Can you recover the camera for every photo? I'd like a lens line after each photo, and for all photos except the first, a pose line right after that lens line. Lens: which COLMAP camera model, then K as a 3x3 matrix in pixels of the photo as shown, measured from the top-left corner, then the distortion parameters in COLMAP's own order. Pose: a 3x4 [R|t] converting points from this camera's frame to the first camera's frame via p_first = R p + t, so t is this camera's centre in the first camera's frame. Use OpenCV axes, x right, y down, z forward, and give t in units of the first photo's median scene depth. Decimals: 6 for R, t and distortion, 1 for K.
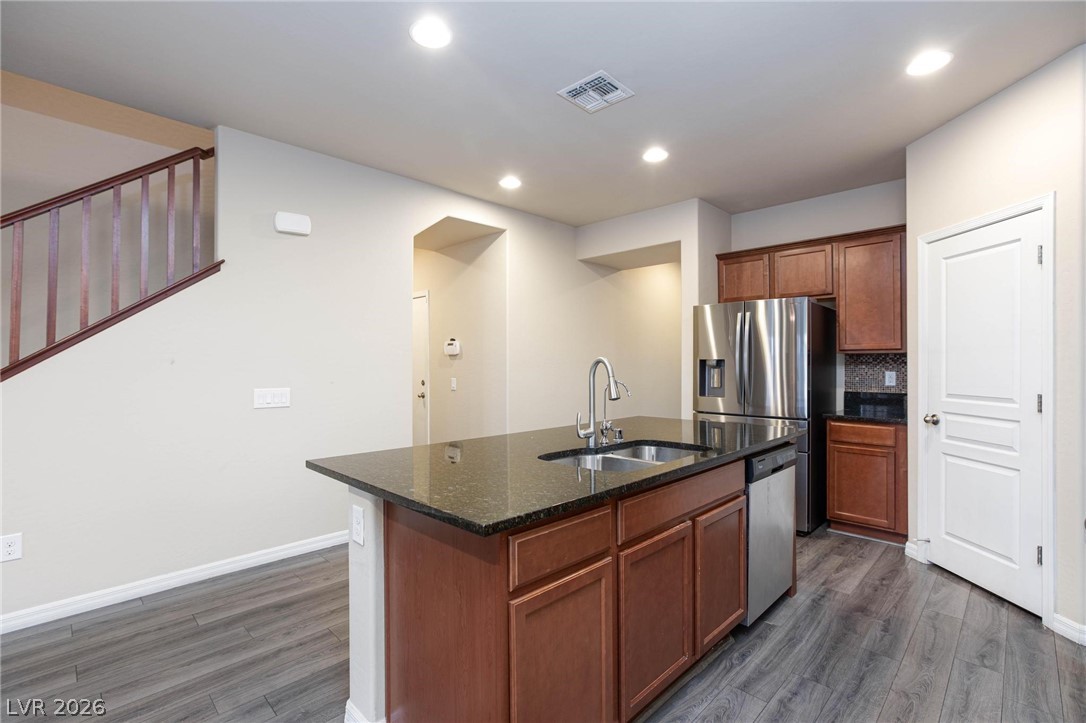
lens RADIAL K [[495.6, 0, 540.2], [0, 495.6, 359.8], [0, 0, 1]] dist [-0.021199, 0.009569]
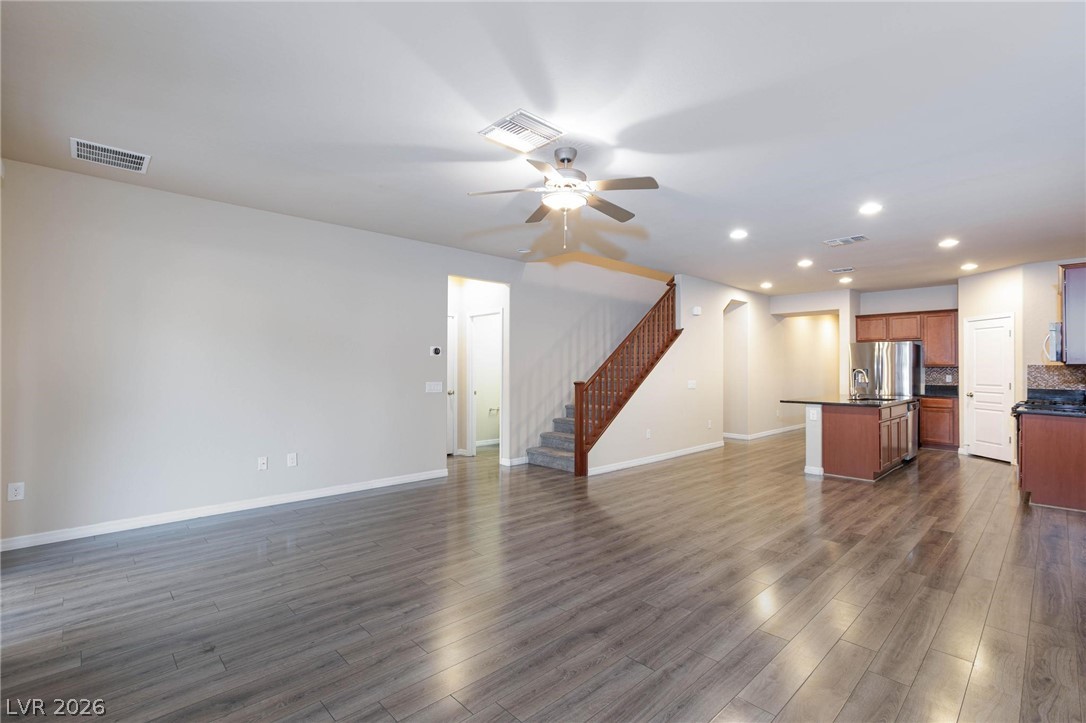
lens RADIAL K [[495.6, 0, 539.6], [0, 495.6, 361.0], [0, 0, 1]] dist [-0.021199, 0.009569]
pose [[0.999333, 0.006526, -0.035935, -1.103031], [-0.006899, 0.999923, -0.010286, -0.004203], [0.035865, 0.010527, 0.999301, -1.332547]]
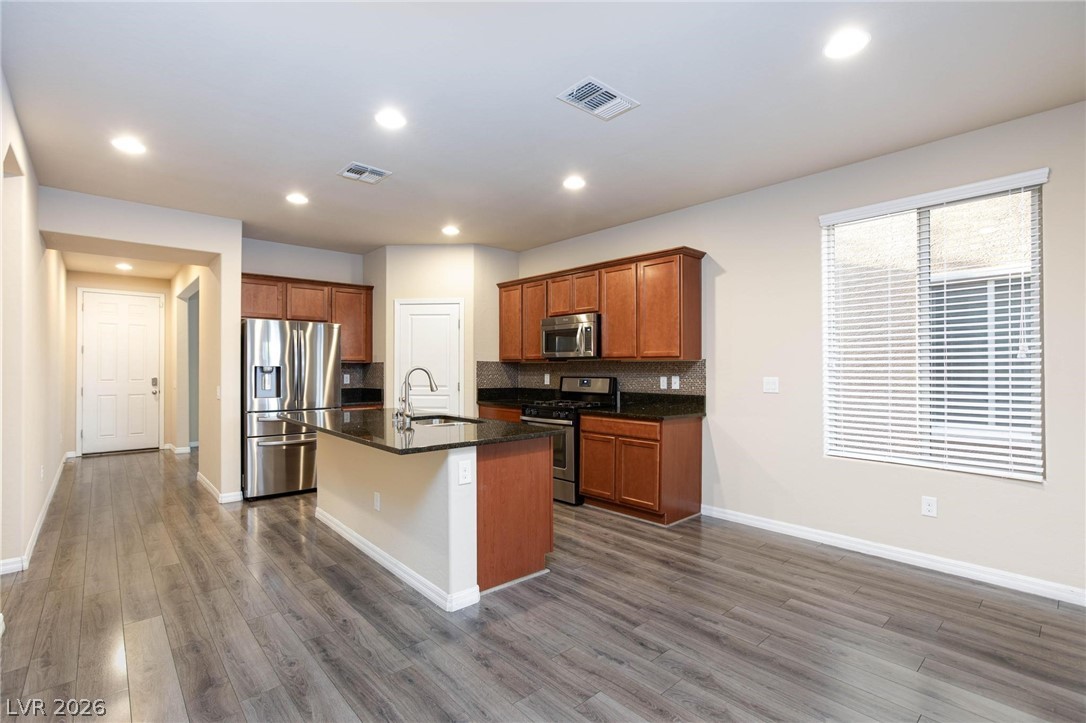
lens RADIAL K [[495.6, 0, 548.2], [0, 495.6, 364.2], [0, 0, 1]] dist [-0.021199, 0.009569]
pose [[0.049006, 0.007916, 0.998767, -0.944059], [-0.006347, 0.999951, -0.007614, -0.001205], [-0.998778, -0.005966, 0.049054, 0.317534]]
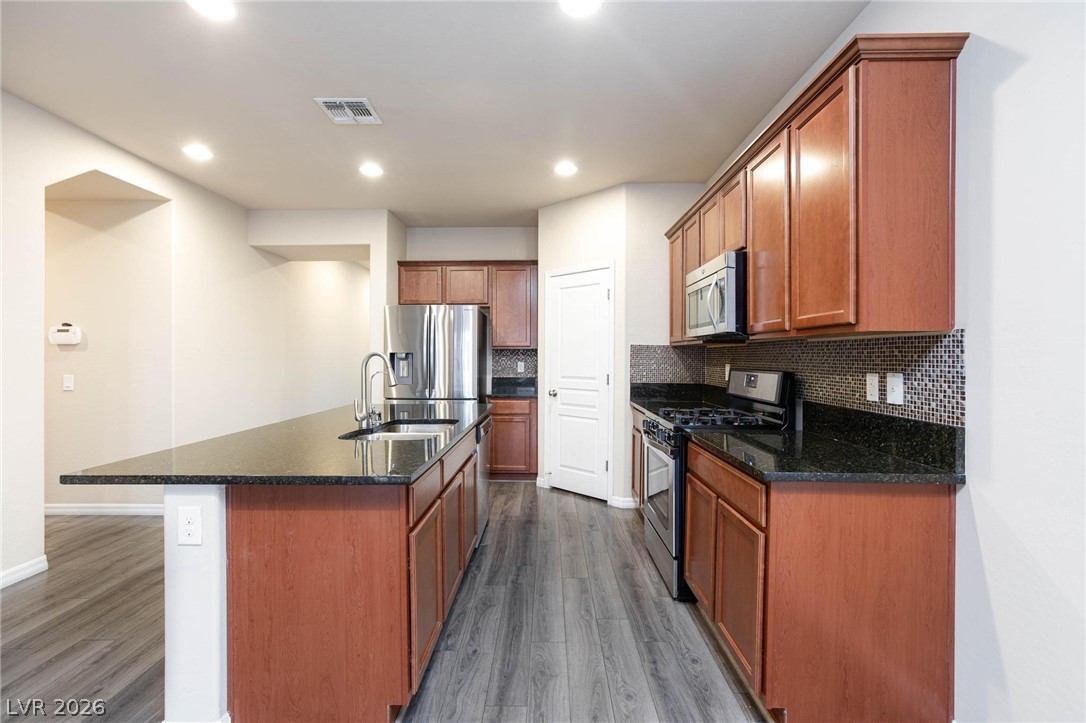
lens RADIAL K [[495.6, 0, 543.6], [0, 495.6, 357.8], [0, 0, 1]] dist [-0.021199, 0.009569]
pose [[0.717535, -0.001941, 0.696520, -0.262686], [-0.005197, 0.999953, 0.008140, -0.000459], [-0.696503, -0.009461, 0.717492, -0.075490]]
